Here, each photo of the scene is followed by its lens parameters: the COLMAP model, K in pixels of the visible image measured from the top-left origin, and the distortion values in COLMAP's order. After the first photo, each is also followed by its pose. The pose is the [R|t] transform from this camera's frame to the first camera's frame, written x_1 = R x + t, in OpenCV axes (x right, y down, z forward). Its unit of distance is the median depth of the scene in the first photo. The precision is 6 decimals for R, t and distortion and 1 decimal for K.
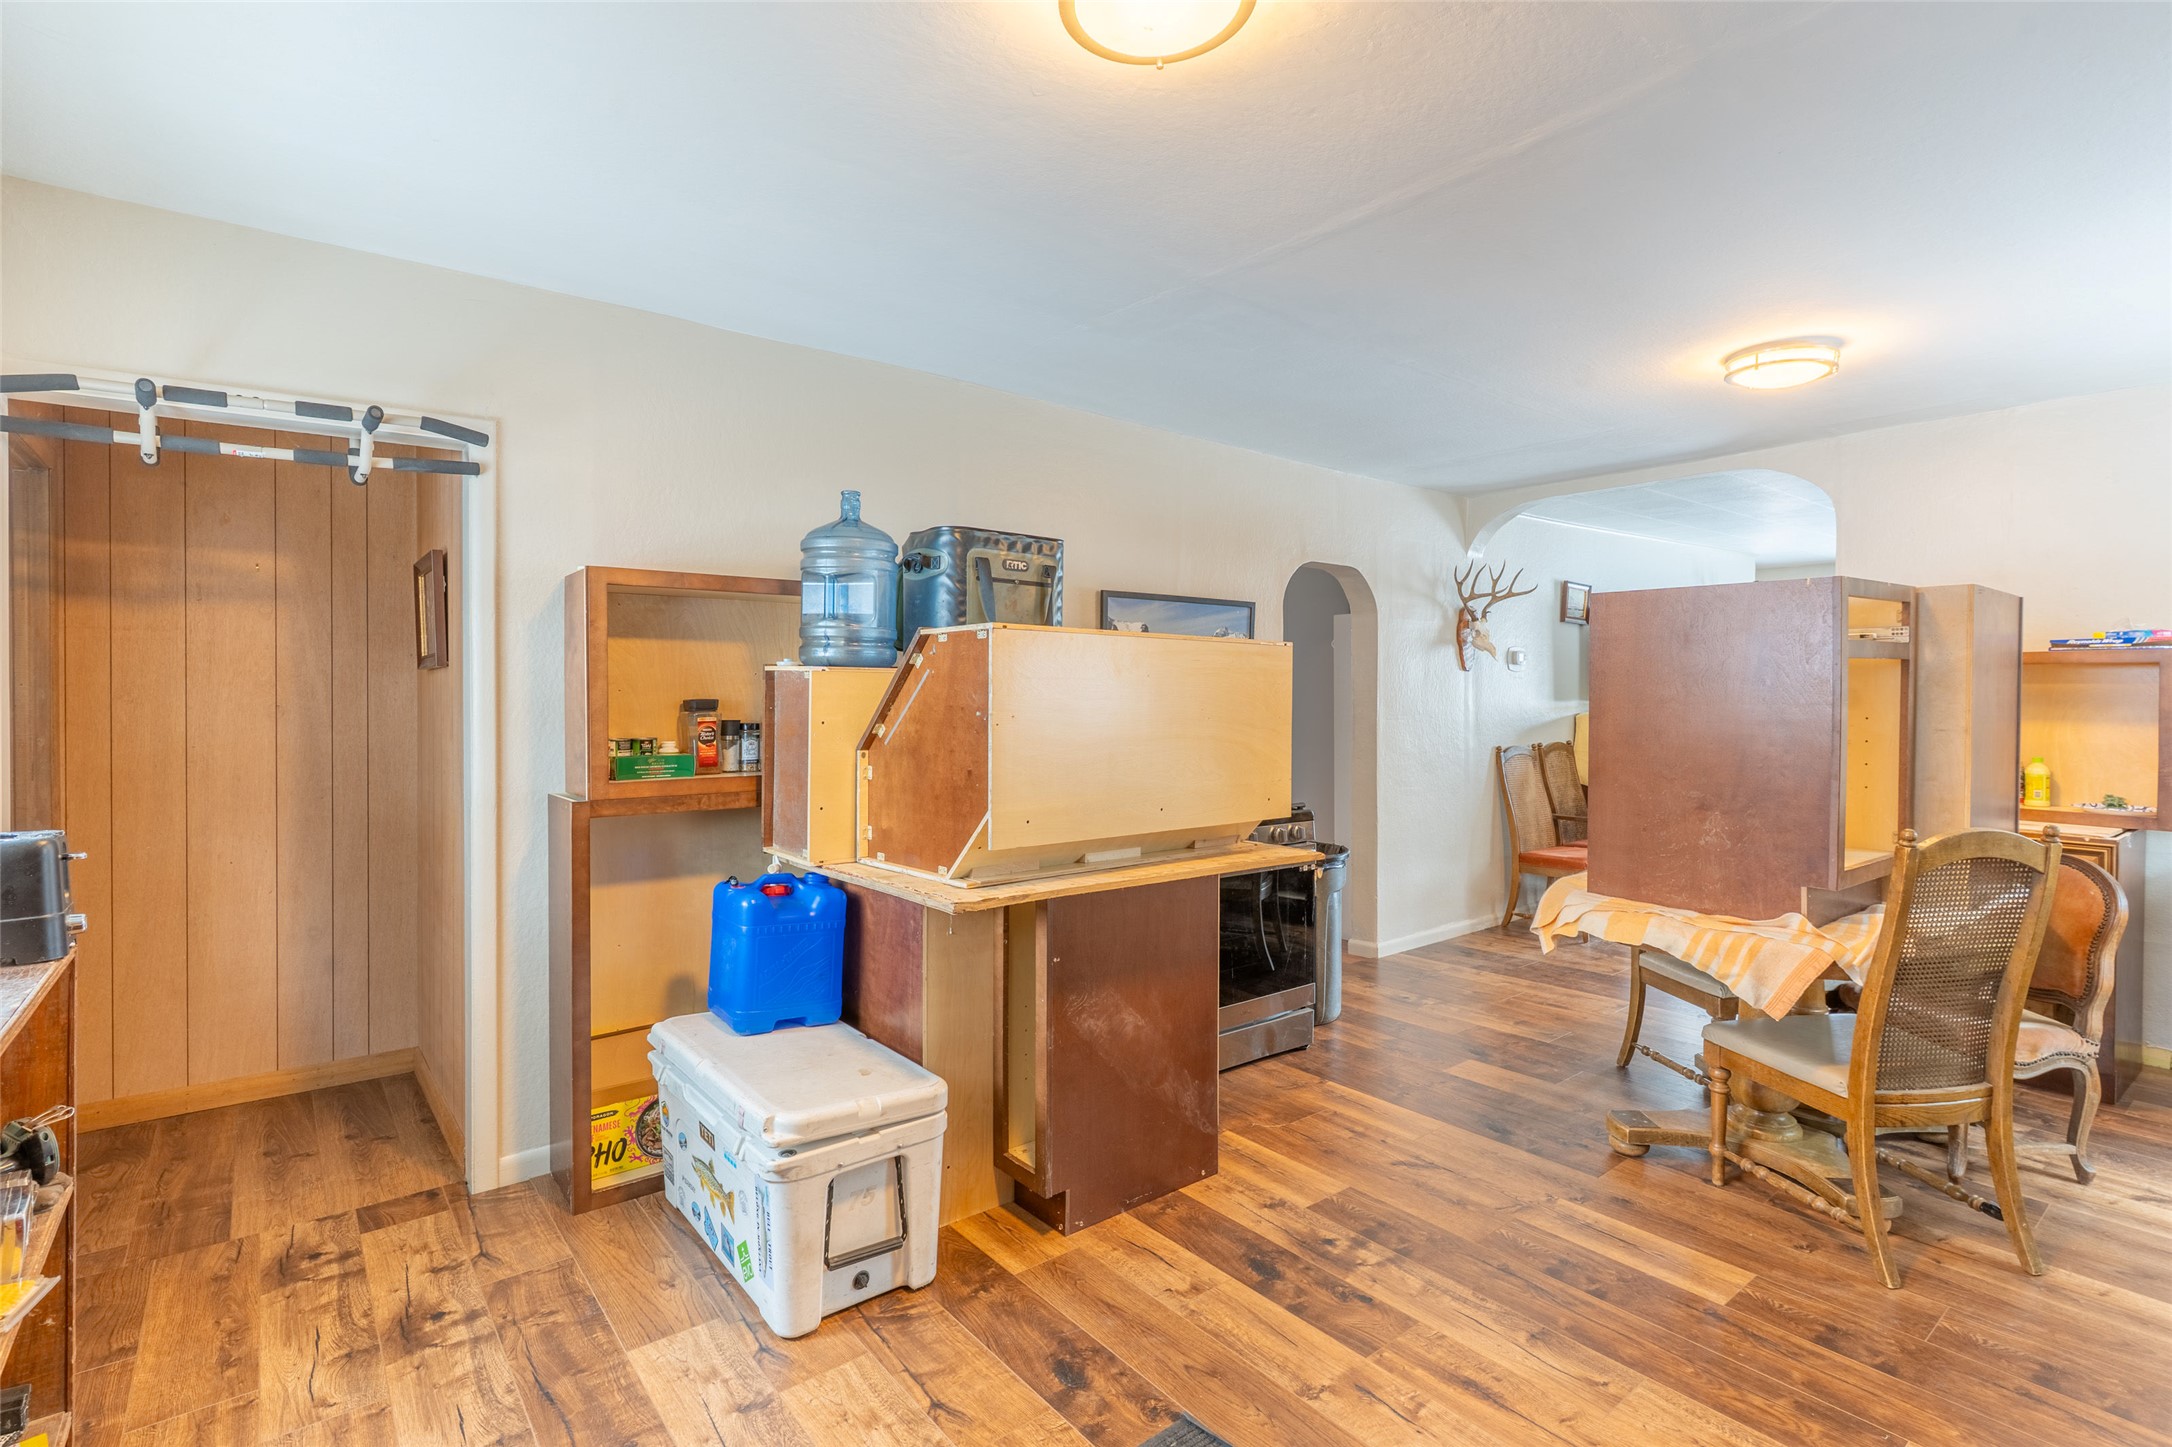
lens RADIAL K [[1027.8, 0, 1072.7], [0, 1027.8, 700.3], [0, 0, 1]] dist [-0.001294, 0.002728]
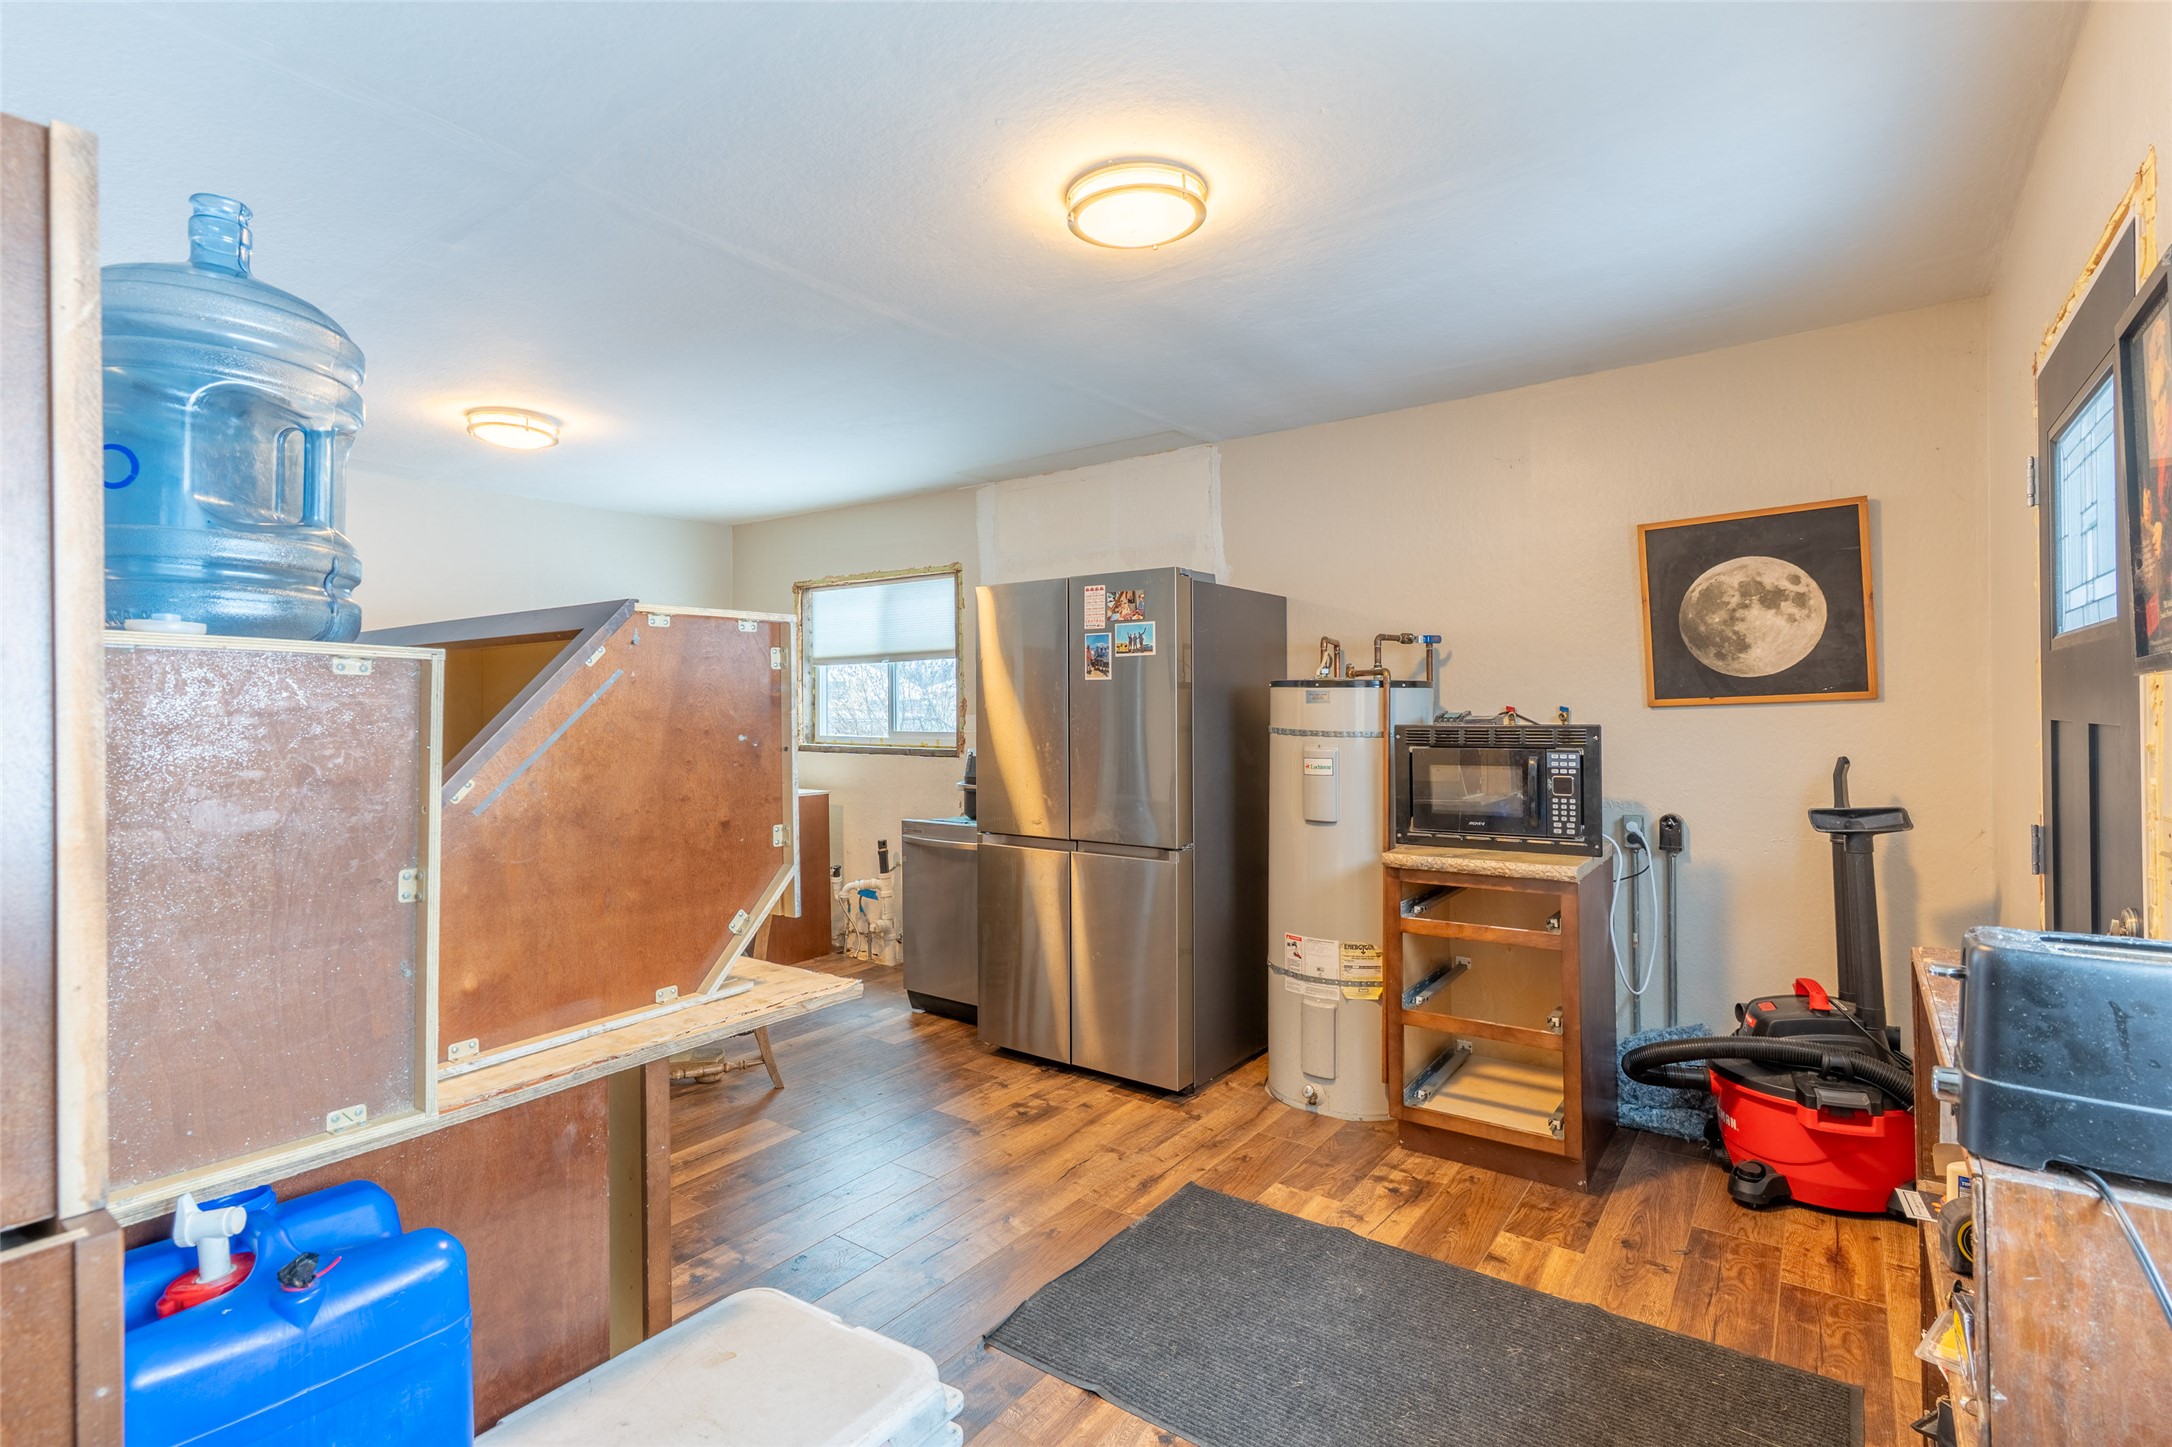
lens RADIAL K [[1027.8, 0, 1091.9], [0, 1027.8, 716.1], [0, 0, 1]] dist [-0.001294, 0.002728]
pose [[-0.269463, -0.009469, 0.962964, -0.816115], [0.006803, 0.999908, 0.011736, -0.008364], [-0.962987, 0.009713, -0.269374, 0.937242]]
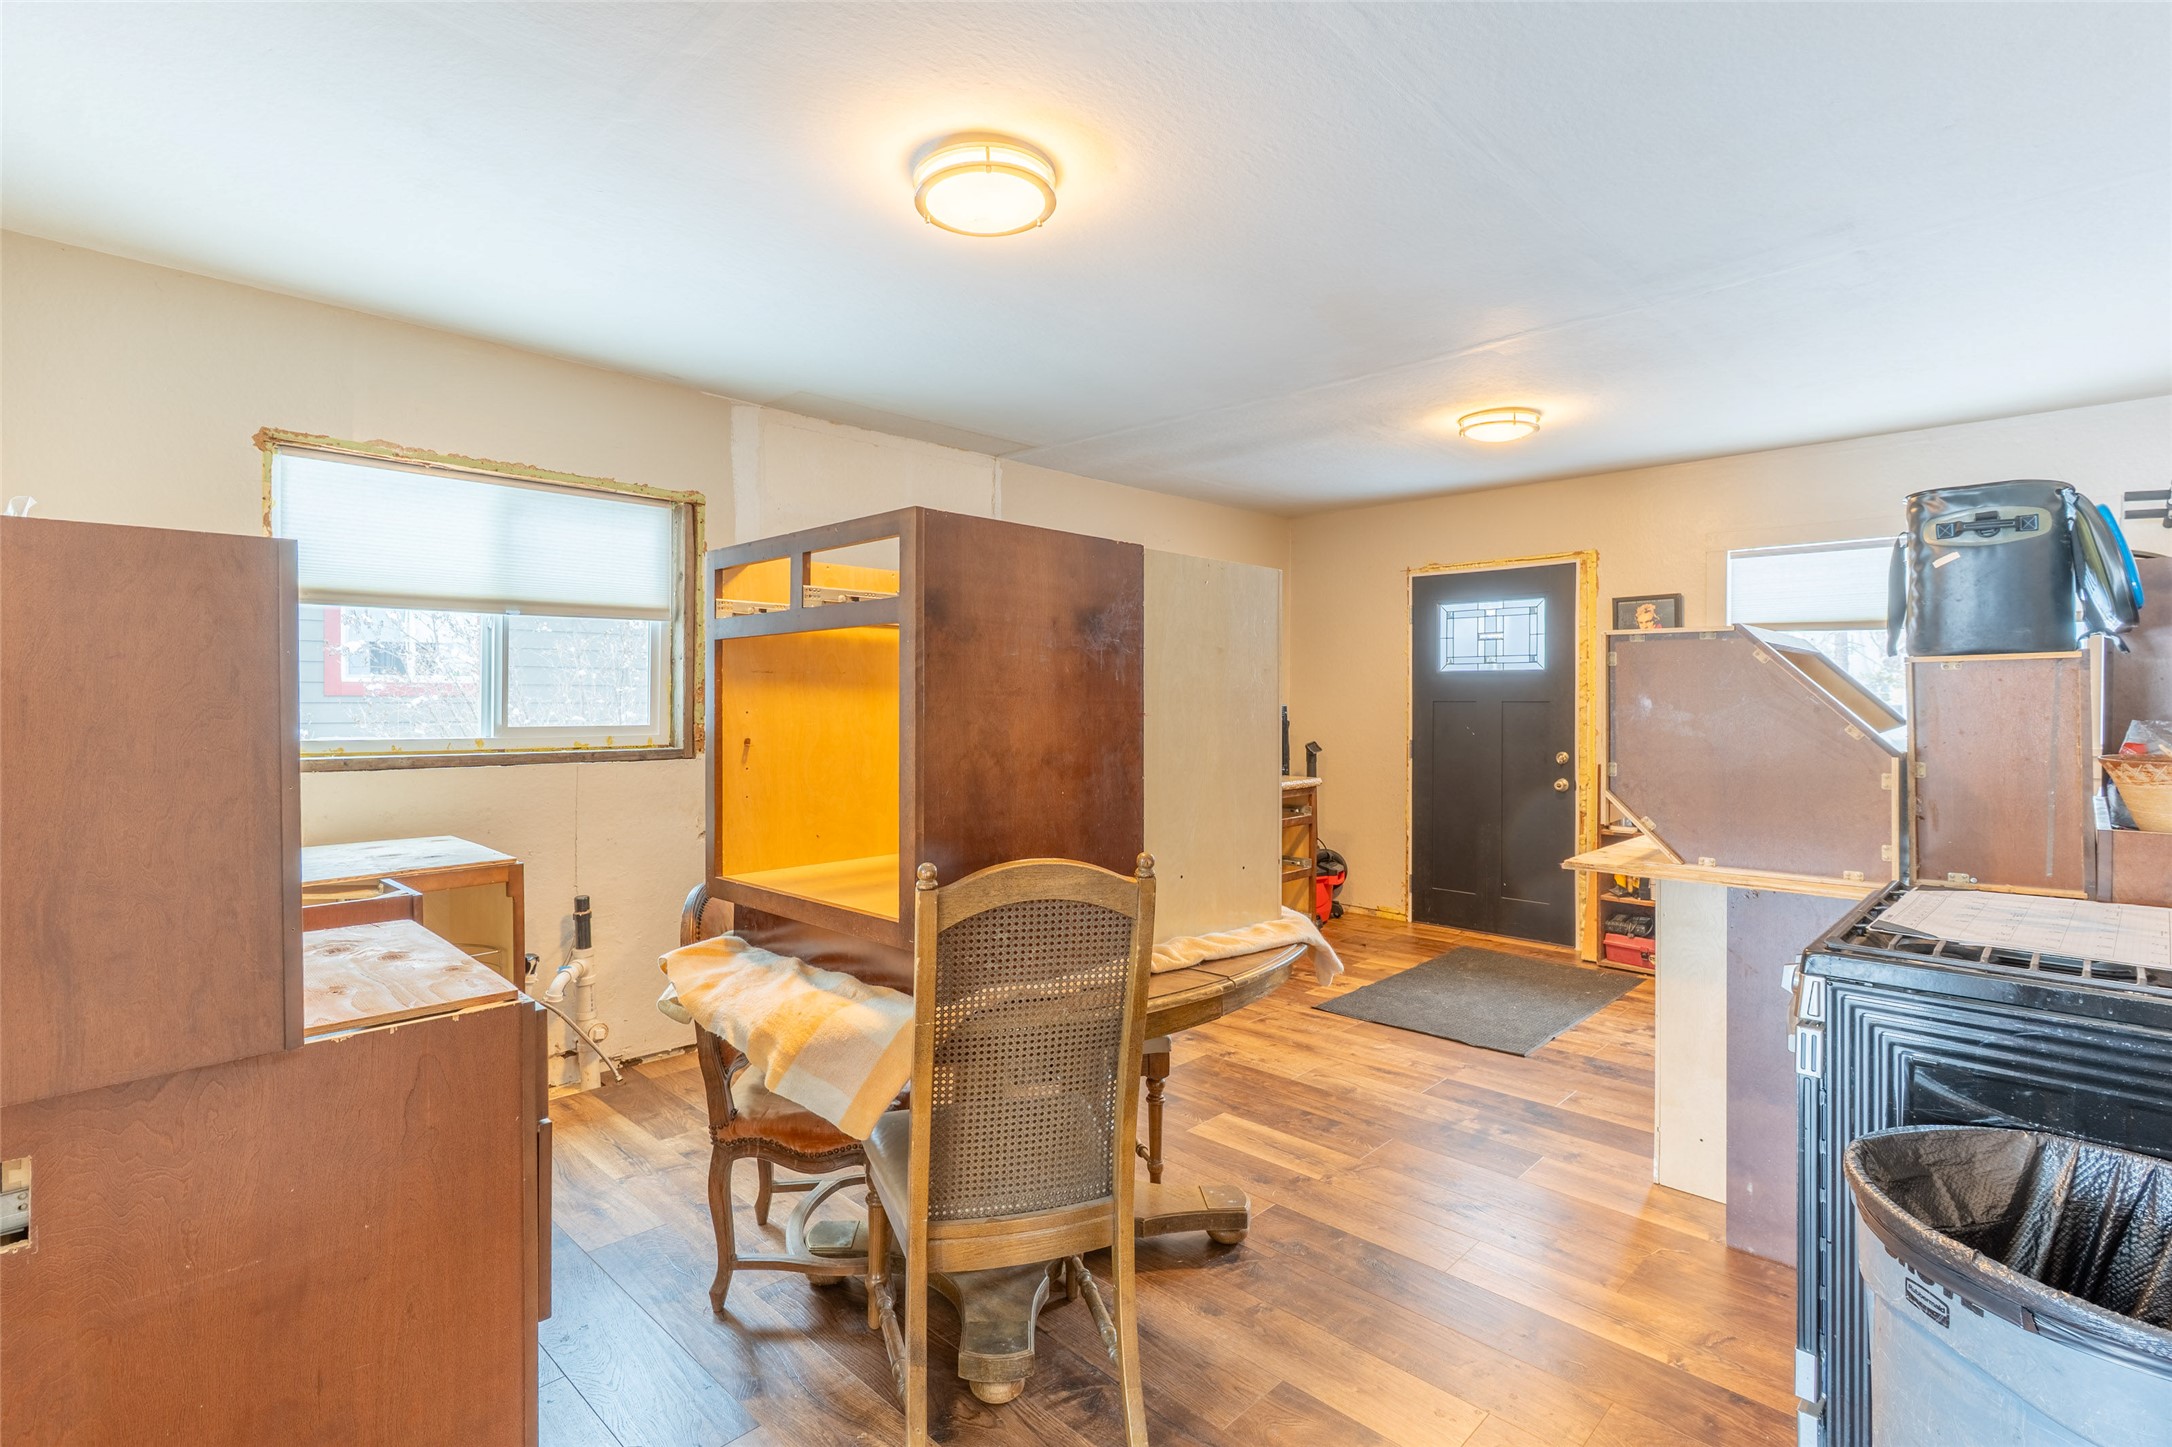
lens RADIAL K [[1027.8, 0, 1068.5], [0, 1027.8, 713.1], [0, 0, 1]] dist [-0.001294, 0.002728]
pose [[-0.993311, -0.003034, -0.115431, 0.966137], [-0.004702, 0.999888, 0.014178, 0.007607], [0.115375, 0.014626, -0.993214, 2.277020]]
